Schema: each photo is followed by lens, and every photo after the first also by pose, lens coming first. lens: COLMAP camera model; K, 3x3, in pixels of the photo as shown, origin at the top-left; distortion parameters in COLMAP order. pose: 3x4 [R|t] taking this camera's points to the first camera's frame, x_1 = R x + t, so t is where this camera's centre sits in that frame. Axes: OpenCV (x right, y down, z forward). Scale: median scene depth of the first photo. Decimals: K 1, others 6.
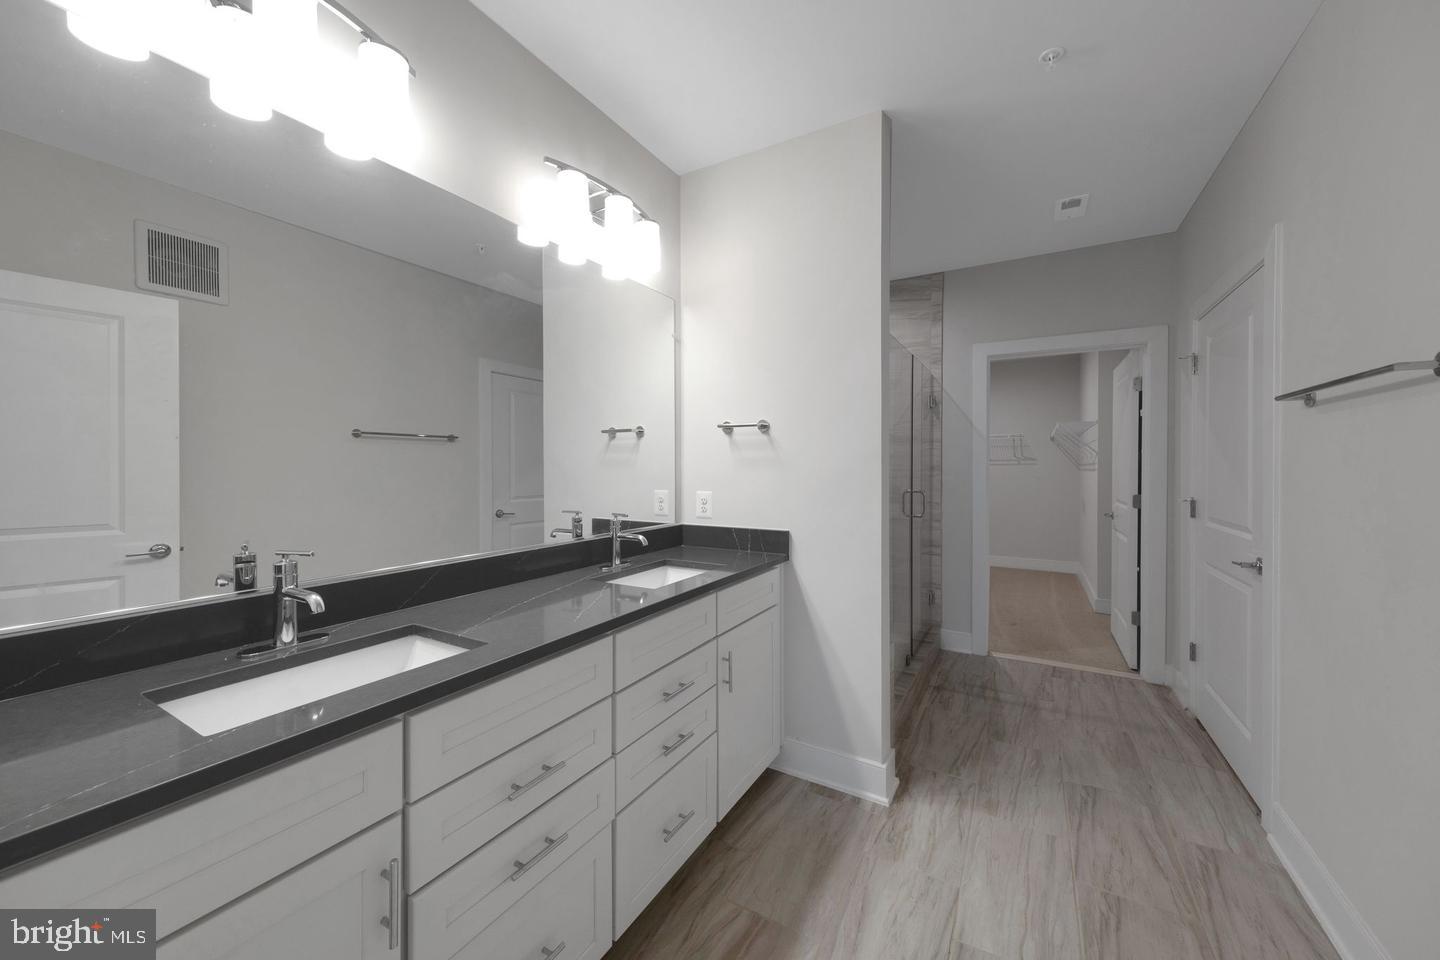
lens RADIAL K [[523.7, 0, 725.3], [0, 523.7, 474.5], [0, 0, 1]] dist [0.005011, -0.000192]
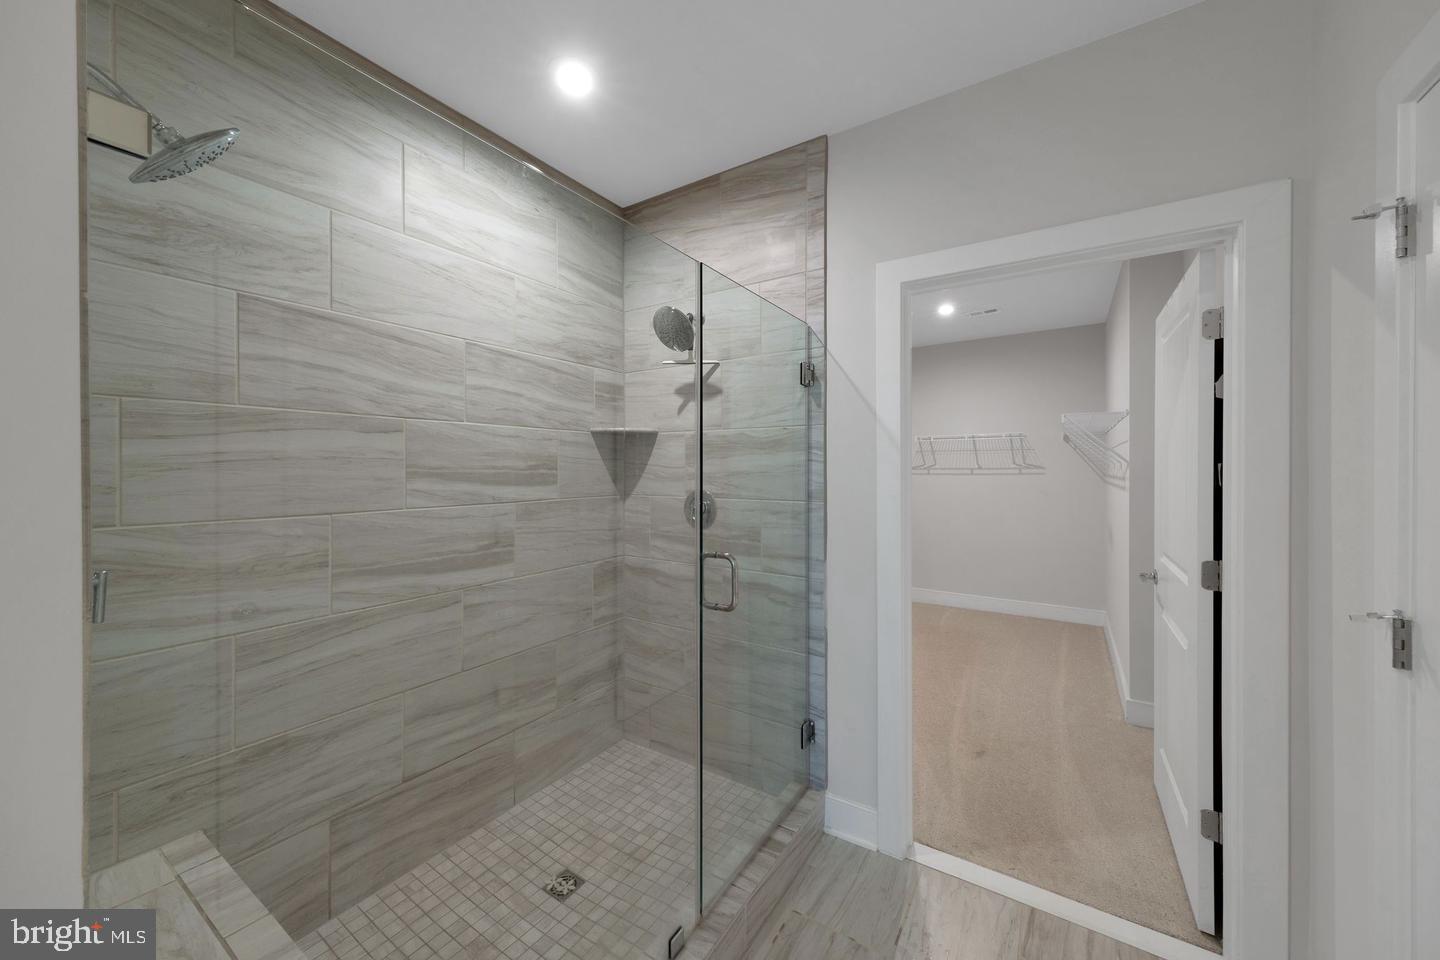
lens RADIAL K [[523.7, 0, 710.3], [0, 523.7, 474.5], [0, 0, 1]] dist [0.005011, -0.000192]
pose [[0.997891, -0.002873, -0.064845, 0.327434], [0.002742, 0.999994, -0.002106, -0.033965], [0.064851, 0.001924, 0.997893, 0.446781]]
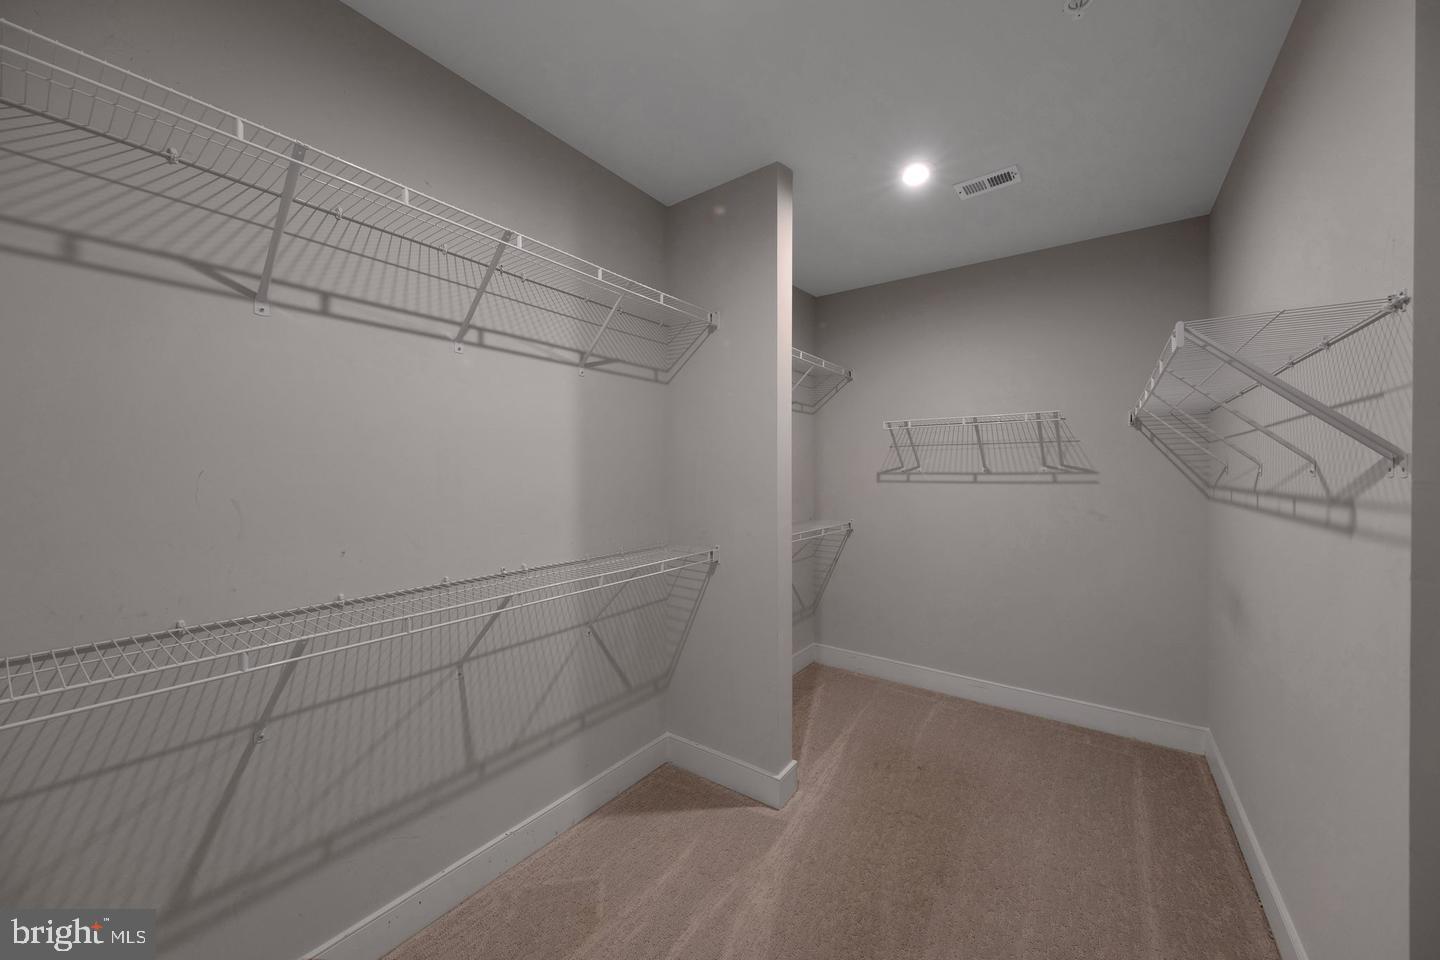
lens RADIAL K [[523.7, 0, 726.5], [0, 523.7, 478.6], [0, 0, 1]] dist [0.005011, -0.000192]
pose [[0.995923, 0.001756, -0.090189, 0.614813], [-0.002226, 0.999985, -0.005100, -0.036651], [0.090178, 0.005280, 0.995912, 1.014918]]
